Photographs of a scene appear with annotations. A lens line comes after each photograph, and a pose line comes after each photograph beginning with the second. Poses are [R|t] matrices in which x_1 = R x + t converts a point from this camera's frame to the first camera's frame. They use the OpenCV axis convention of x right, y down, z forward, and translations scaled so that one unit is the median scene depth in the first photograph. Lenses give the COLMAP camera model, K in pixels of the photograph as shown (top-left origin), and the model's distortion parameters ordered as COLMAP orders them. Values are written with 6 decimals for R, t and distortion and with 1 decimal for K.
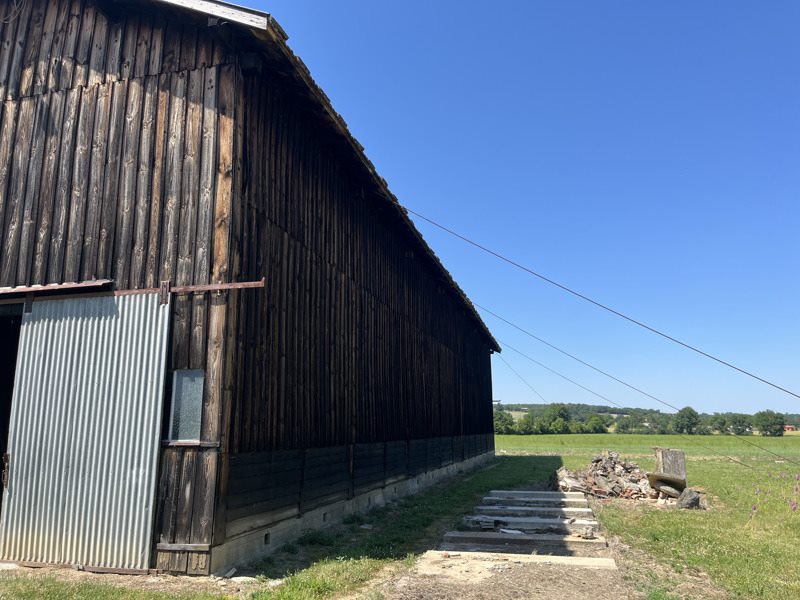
lens RADIAL K [[606.9, 0, 403.2], [0, 606.9, 297.6], [0, 0, 1]] dist [0.078675, -0.096302]
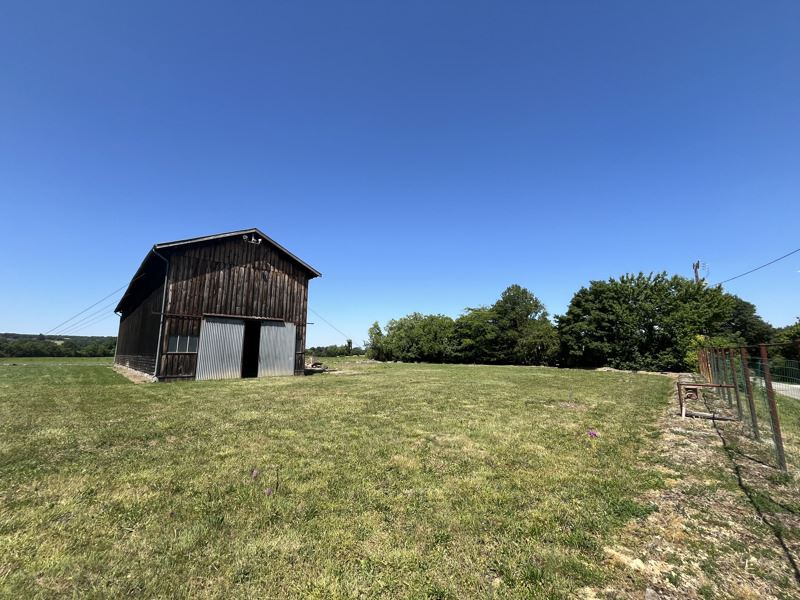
lens RADIAL K [[323.0, 0, 395.4], [0, 323.0, 297.7], [0, 0, 1]] dist [0.000267, 0.000066]
pose [[0.540005, 0.145482, 0.828993, -1.925080], [-0.178694, 0.982311, -0.055987, -0.189179], [-0.822474, -0.117902, 0.556449, -1.001602]]
